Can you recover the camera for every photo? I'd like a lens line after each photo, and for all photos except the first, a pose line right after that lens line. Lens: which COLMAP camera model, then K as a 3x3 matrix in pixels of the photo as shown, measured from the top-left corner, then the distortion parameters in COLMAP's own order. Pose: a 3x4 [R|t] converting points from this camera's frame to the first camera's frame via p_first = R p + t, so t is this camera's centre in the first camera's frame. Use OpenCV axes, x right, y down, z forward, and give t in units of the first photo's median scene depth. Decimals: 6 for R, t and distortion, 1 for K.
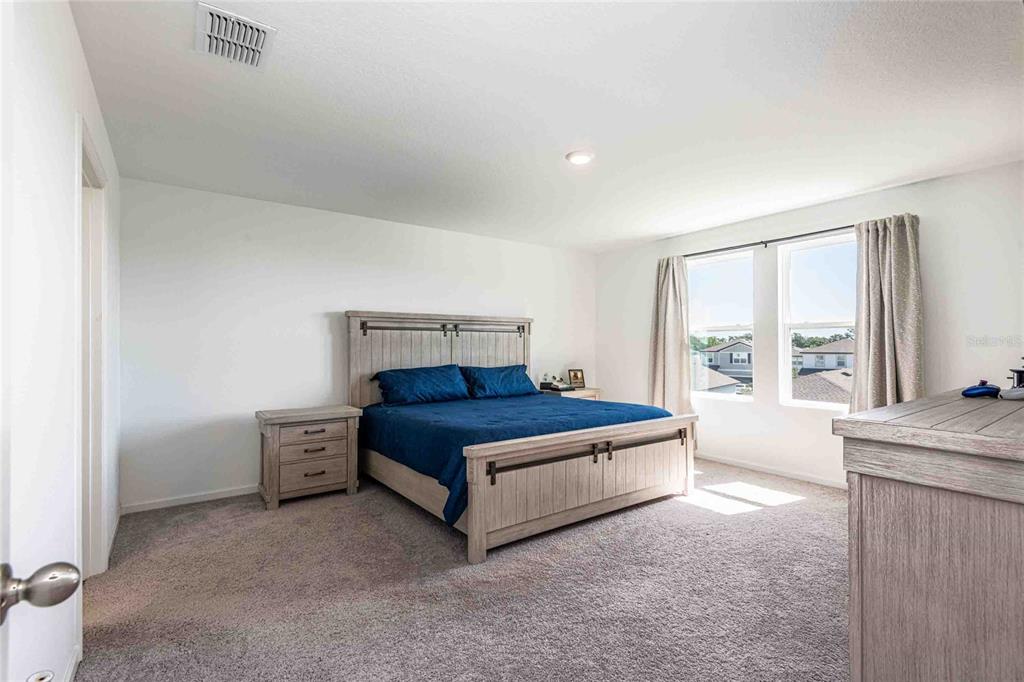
lens RADIAL K [[478.4, 0, 509.7], [0, 478.4, 340.0], [0, 0, 1]] dist [0.013233, -0.008114]
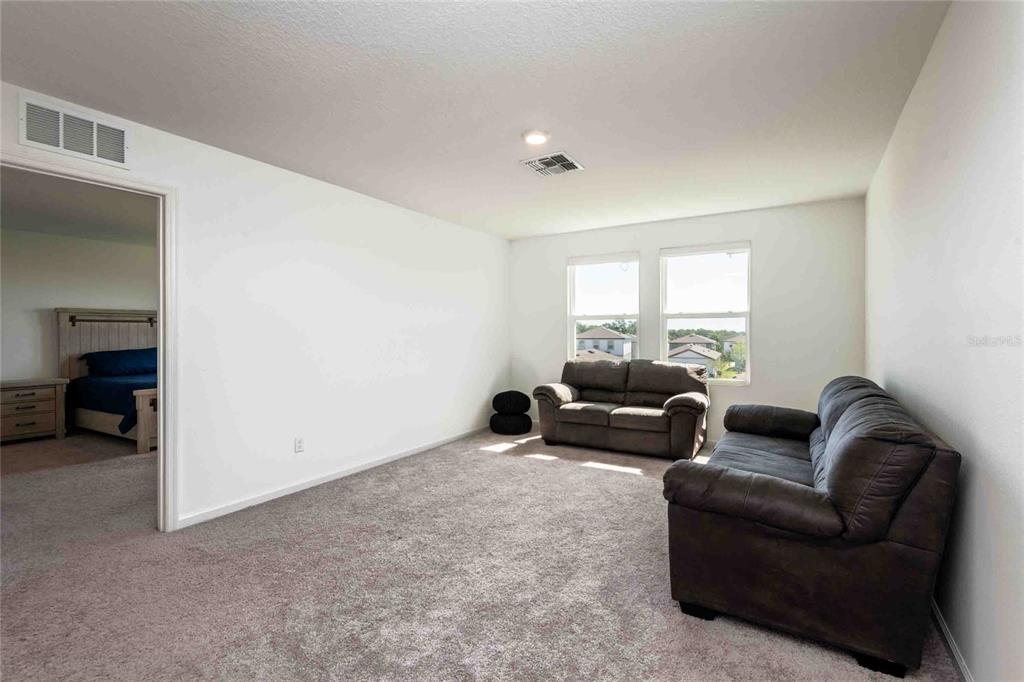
lens RADIAL K [[478.4, 0, 510.4], [0, 478.4, 335.4], [0, 0, 1]] dist [0.013233, -0.008114]
pose [[0.923808, -0.005842, 0.382812, 0.312485], [-0.000104, 0.999880, 0.015509, -0.004727], [-0.382857, -0.014367, 0.923696, -0.716000]]
